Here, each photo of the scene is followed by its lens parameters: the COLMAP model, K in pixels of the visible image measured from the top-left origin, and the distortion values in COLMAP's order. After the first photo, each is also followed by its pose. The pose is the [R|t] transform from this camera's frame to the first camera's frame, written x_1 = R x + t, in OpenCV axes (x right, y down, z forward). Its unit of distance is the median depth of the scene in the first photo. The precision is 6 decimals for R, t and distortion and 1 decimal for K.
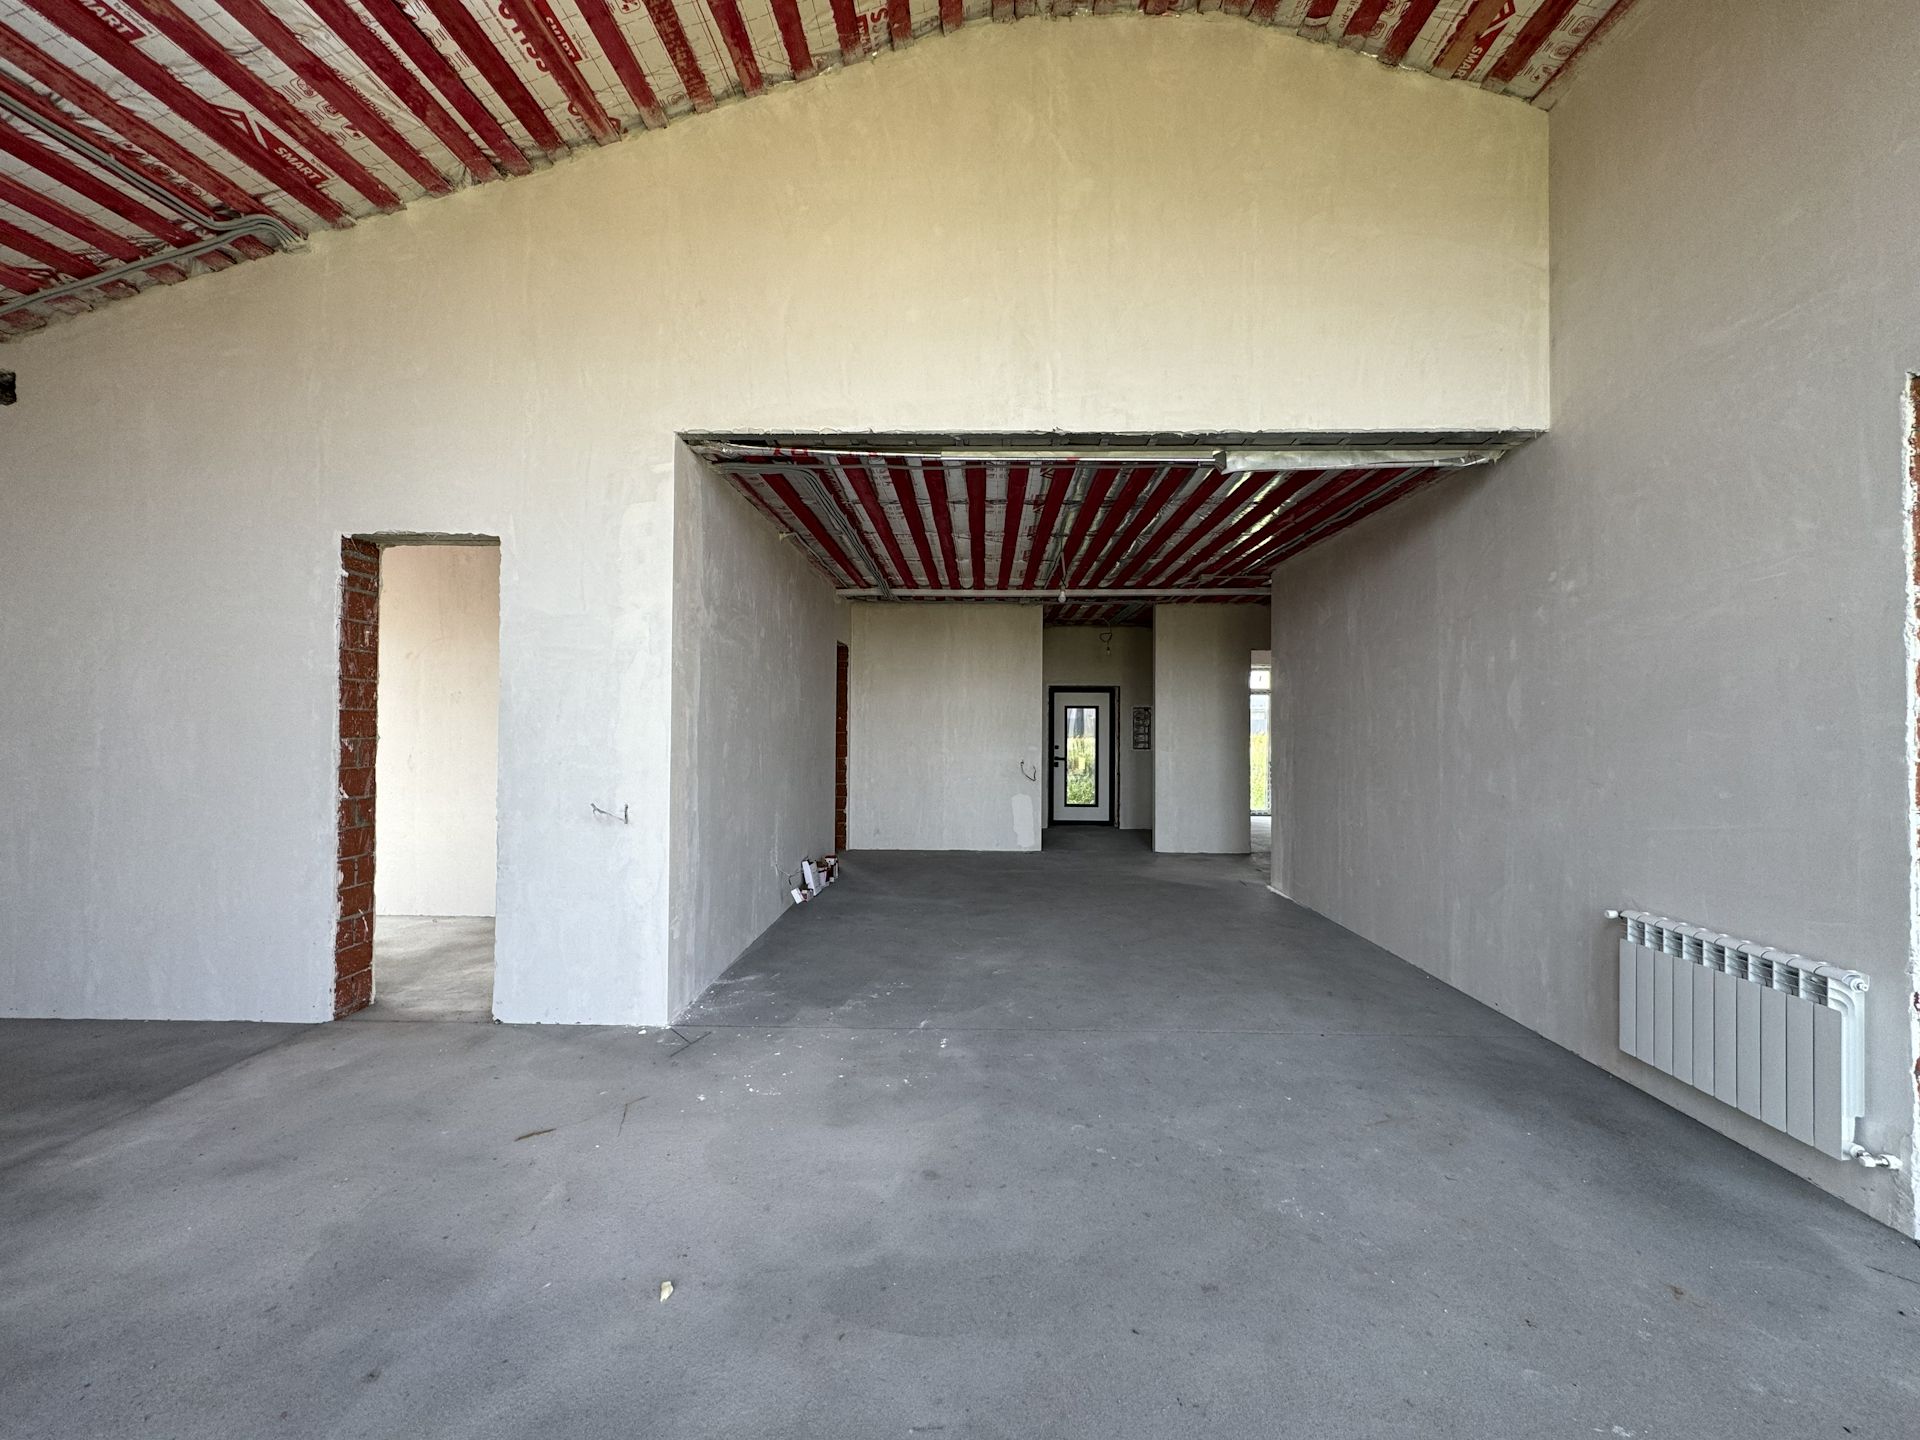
lens RADIAL K [[769.1, 0, 963.8], [0, 769.1, 718.6], [0, 0, 1]] dist [-0.002450, 0.001156]
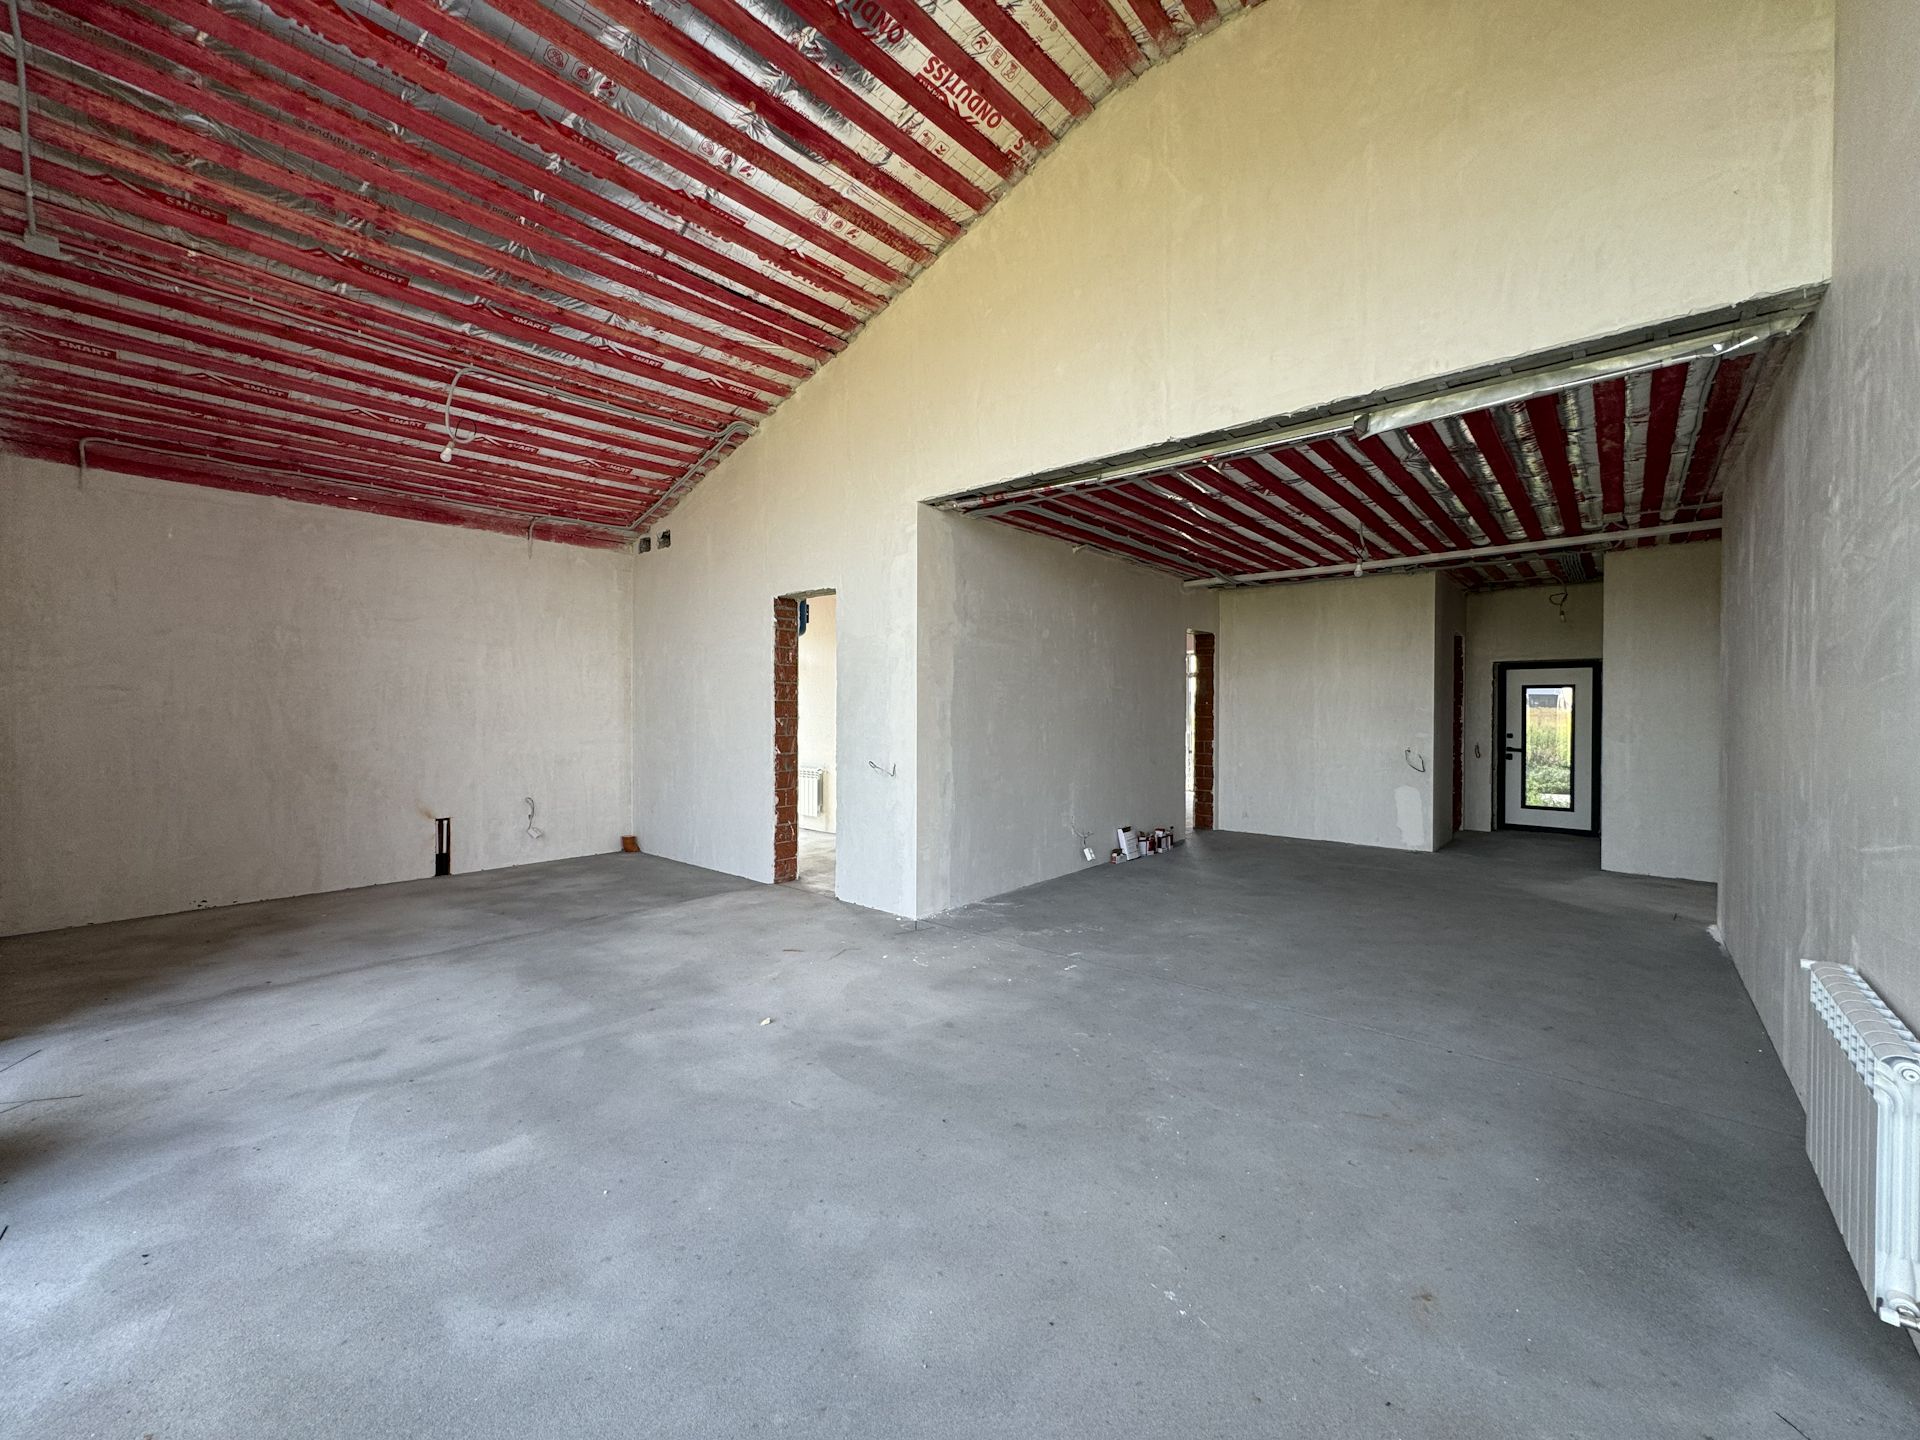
lens RADIAL K [[769.1, 0, 957.0], [0, 769.1, 719.5], [0, 0, 1]] dist [-0.002450, 0.001156]
pose [[0.770951, 0.003707, -0.636883, 0.581102], [0.008122, 0.999845, 0.015651, 0.006080], [0.636842, -0.017239, 0.770801, -0.049017]]
